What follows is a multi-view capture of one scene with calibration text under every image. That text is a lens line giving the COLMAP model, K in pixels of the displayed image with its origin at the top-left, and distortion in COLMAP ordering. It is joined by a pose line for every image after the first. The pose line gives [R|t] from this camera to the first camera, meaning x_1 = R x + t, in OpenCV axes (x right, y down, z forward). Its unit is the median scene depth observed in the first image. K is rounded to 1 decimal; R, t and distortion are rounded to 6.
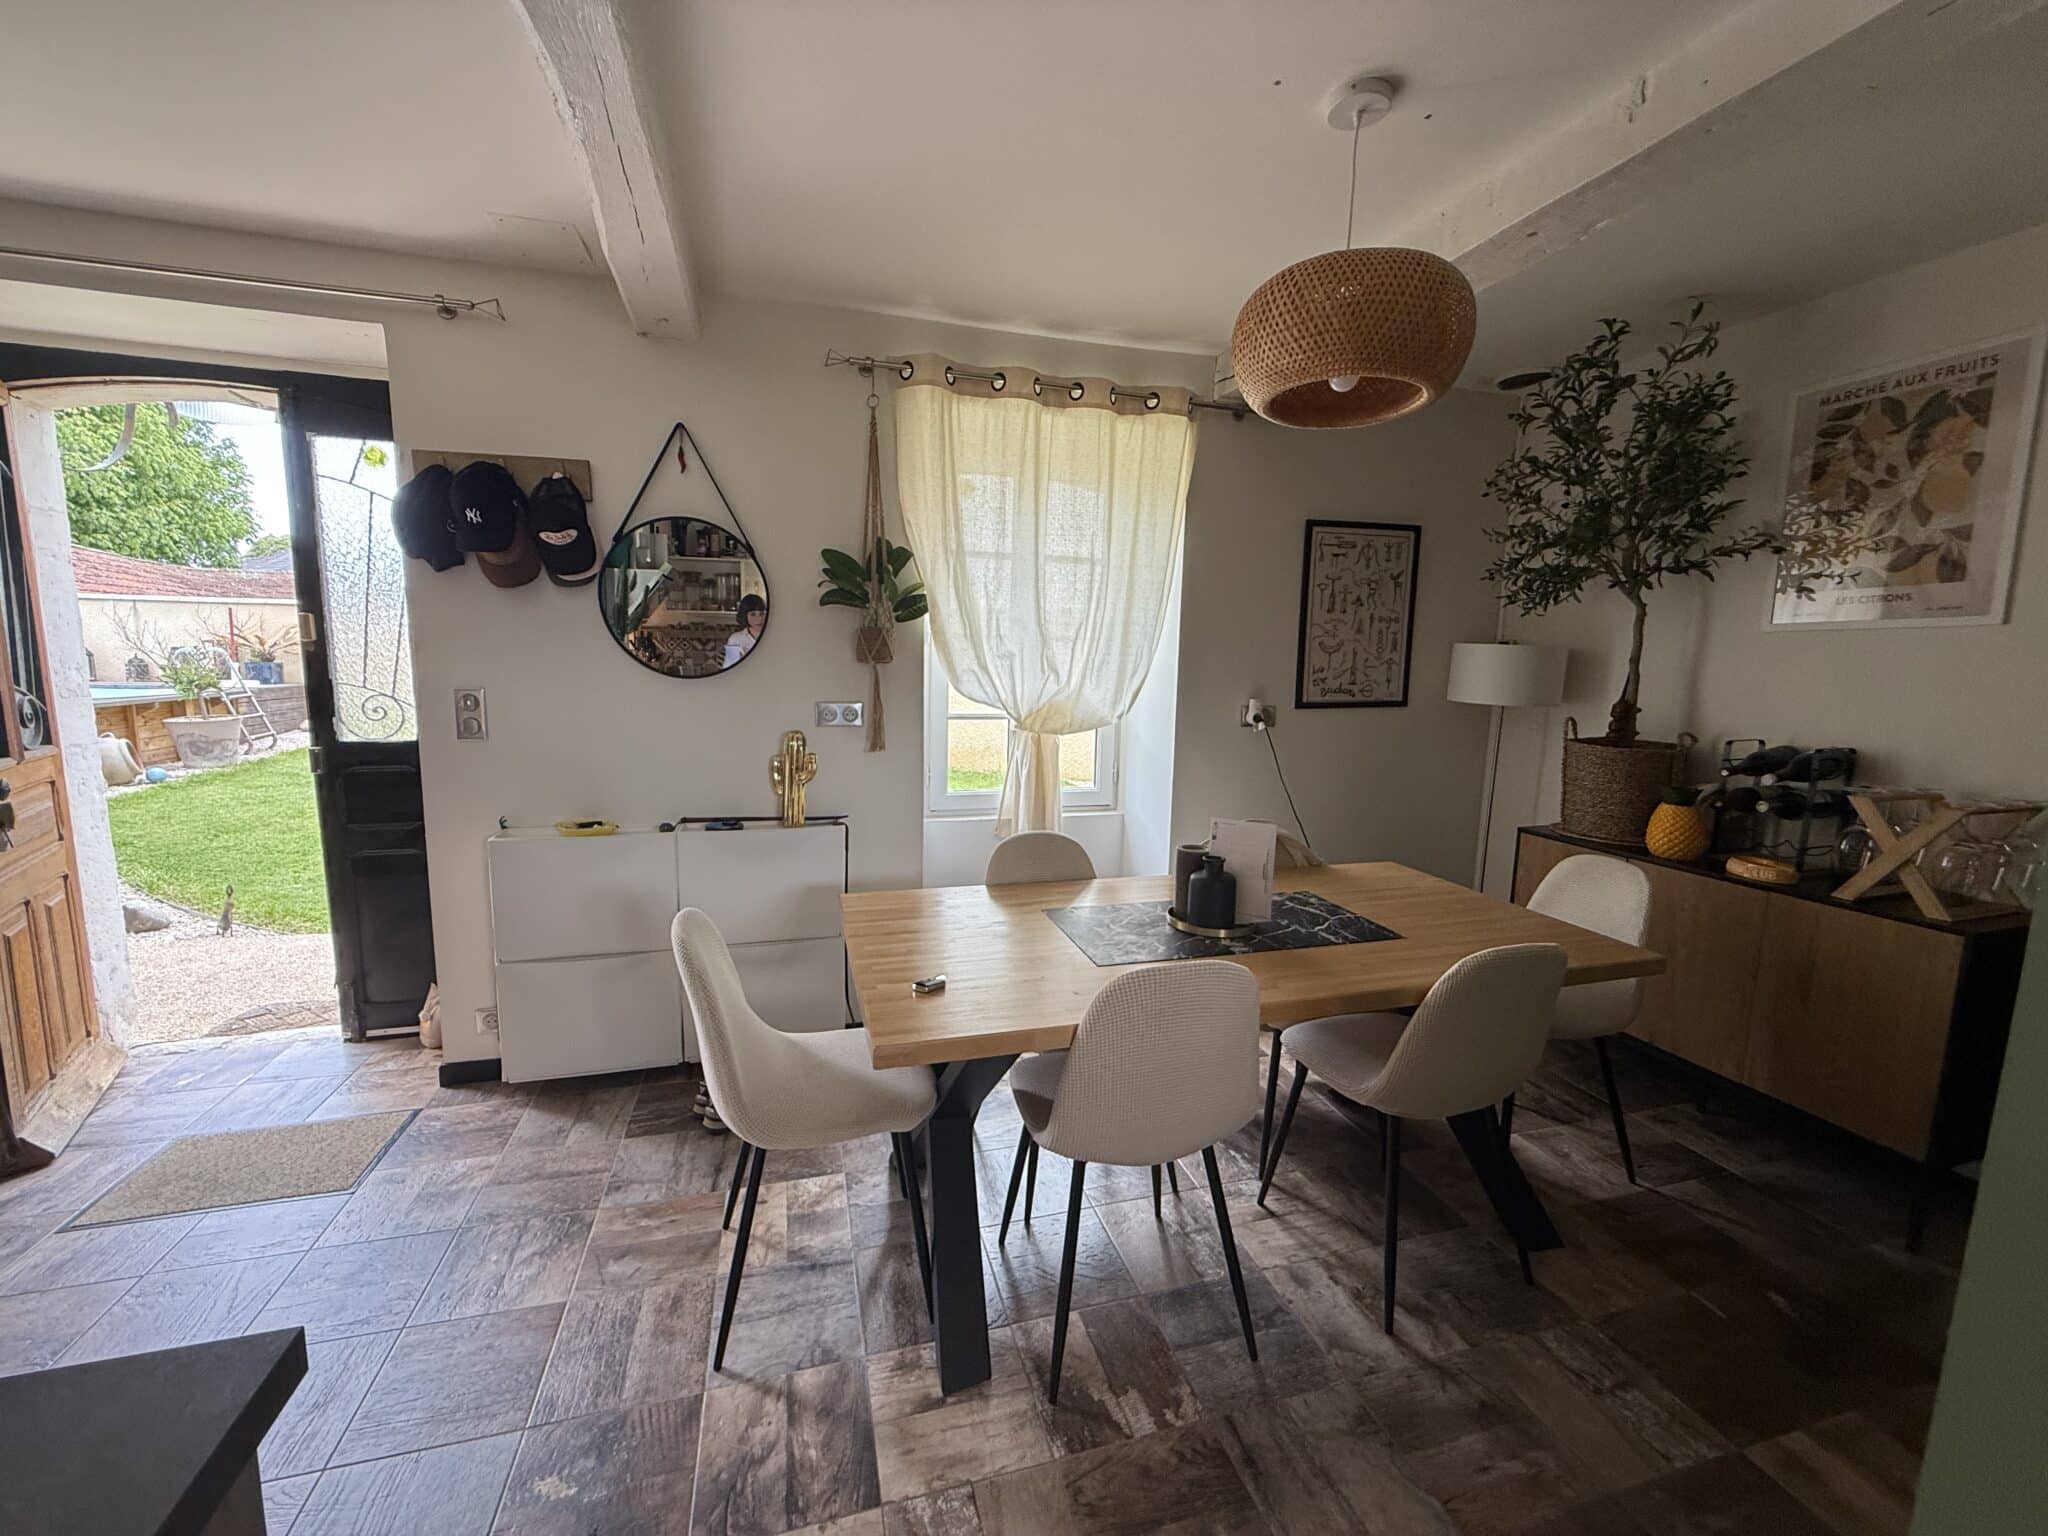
lens RADIAL K [[815.3, 0, 1030.8], [0, 815.3, 758.6], [0, 0, 1]] dist [-0.000413, -0.000228]
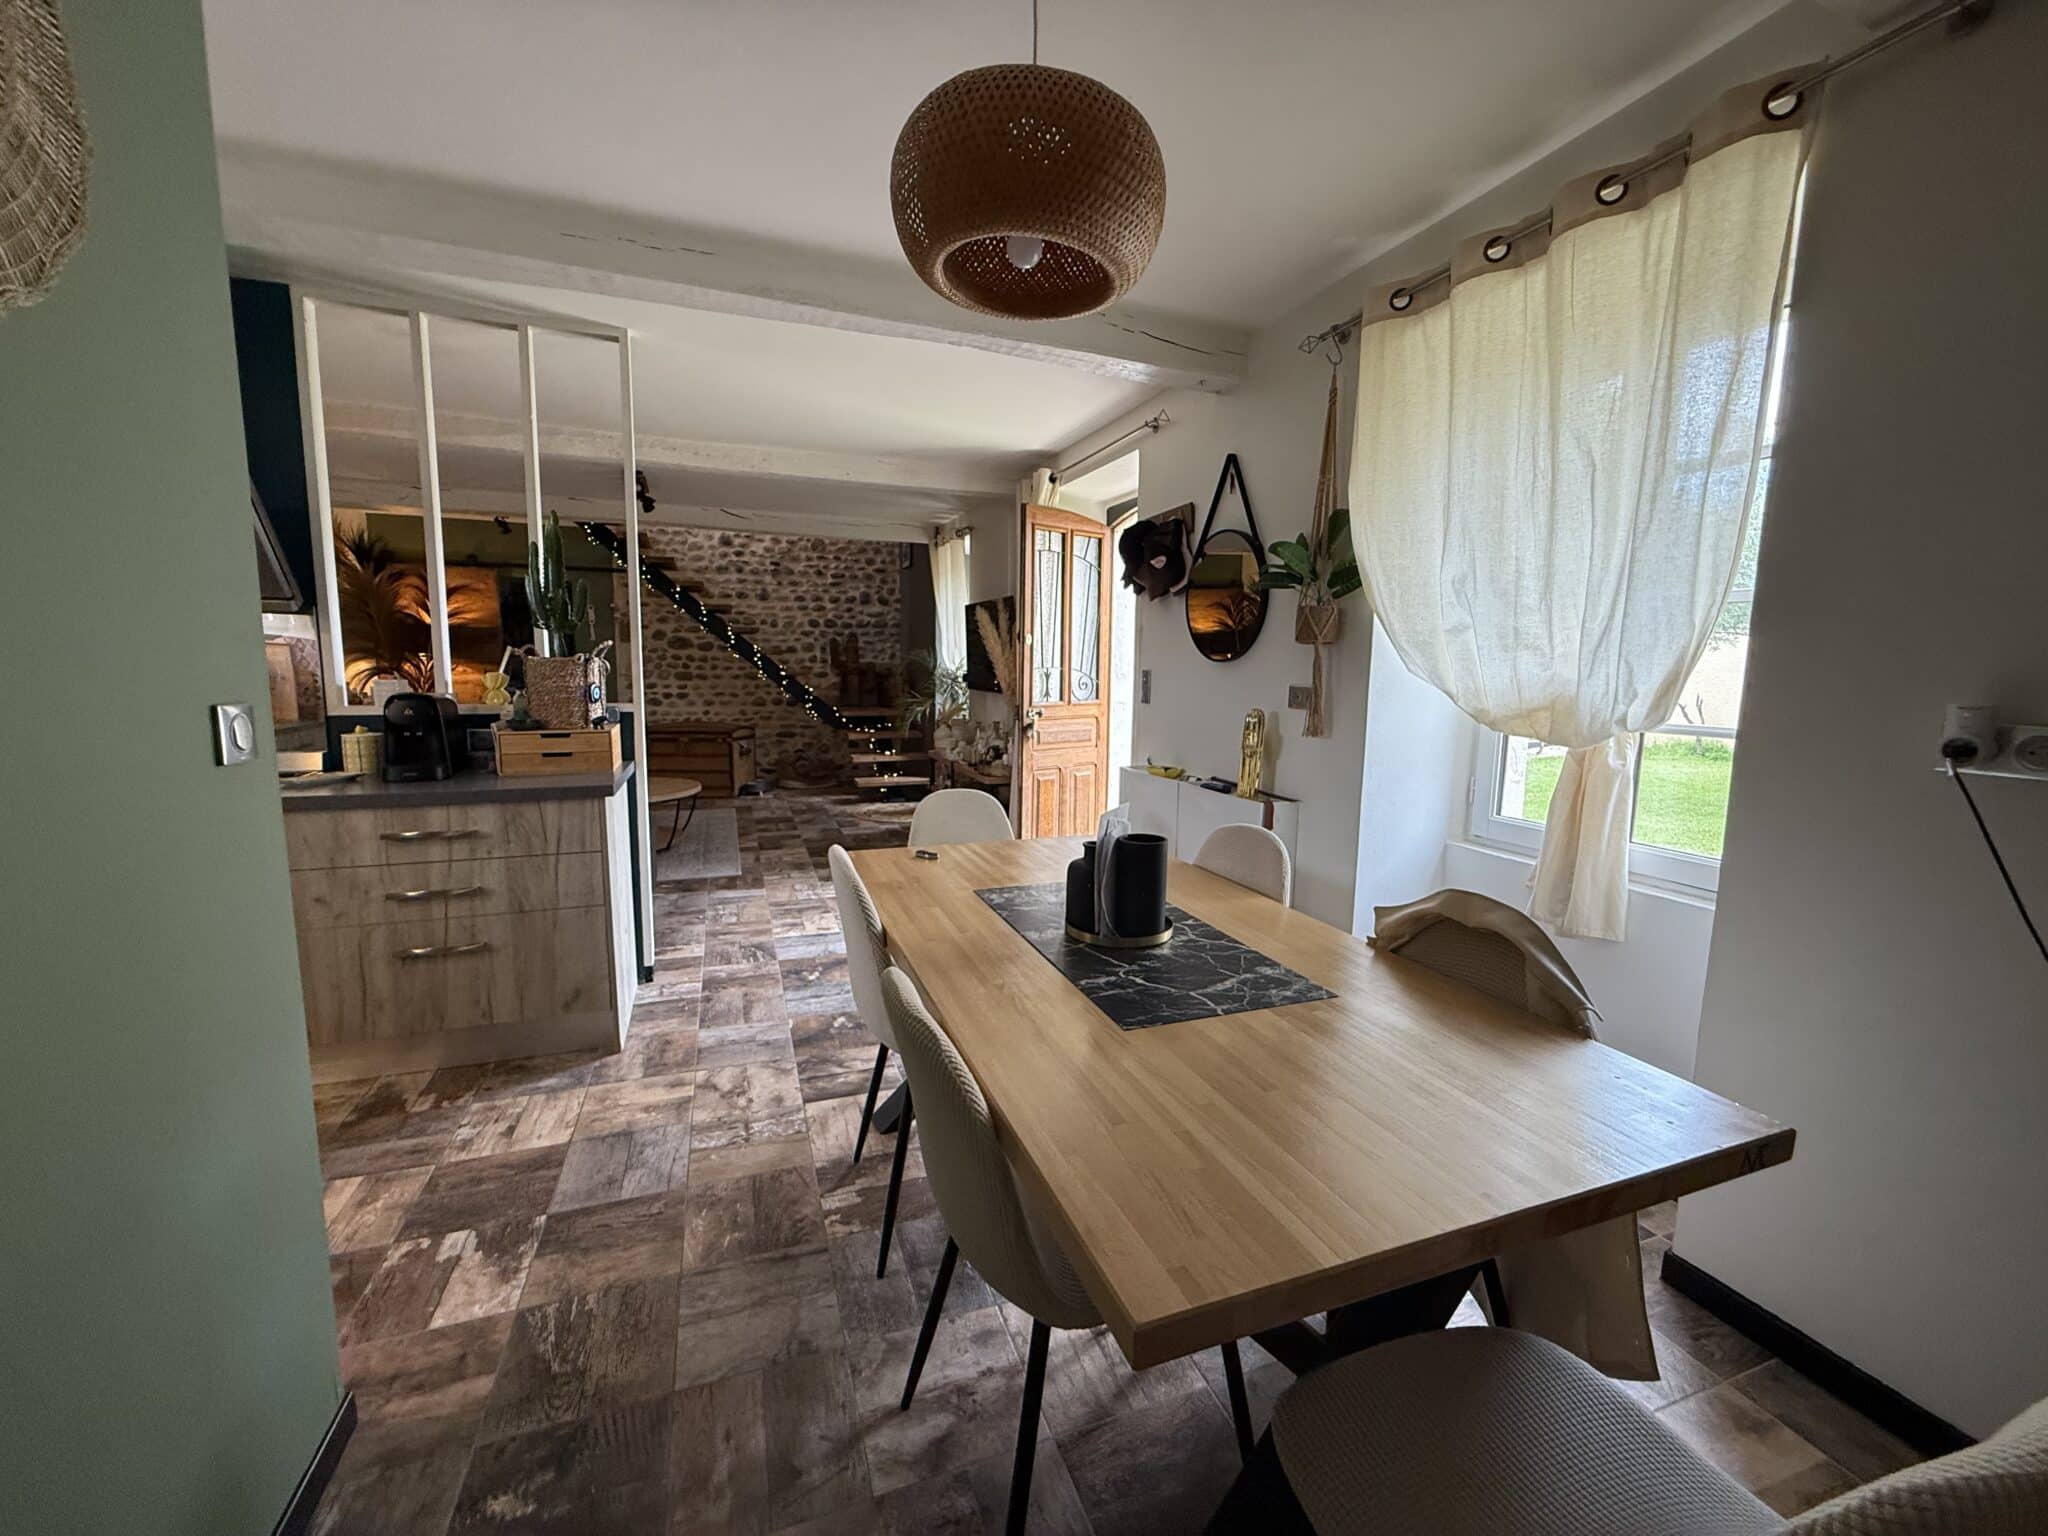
lens RADIAL K [[815.3, 0, 1021.5], [0, 815.3, 763.0], [0, 0, 1]] dist [-0.000413, -0.000228]
pose [[0.069184, 0.101712, -0.992405, 1.022098], [-0.141231, 0.985768, 0.091186, -0.025547], [0.987556, 0.133849, 0.082564, 0.818305]]
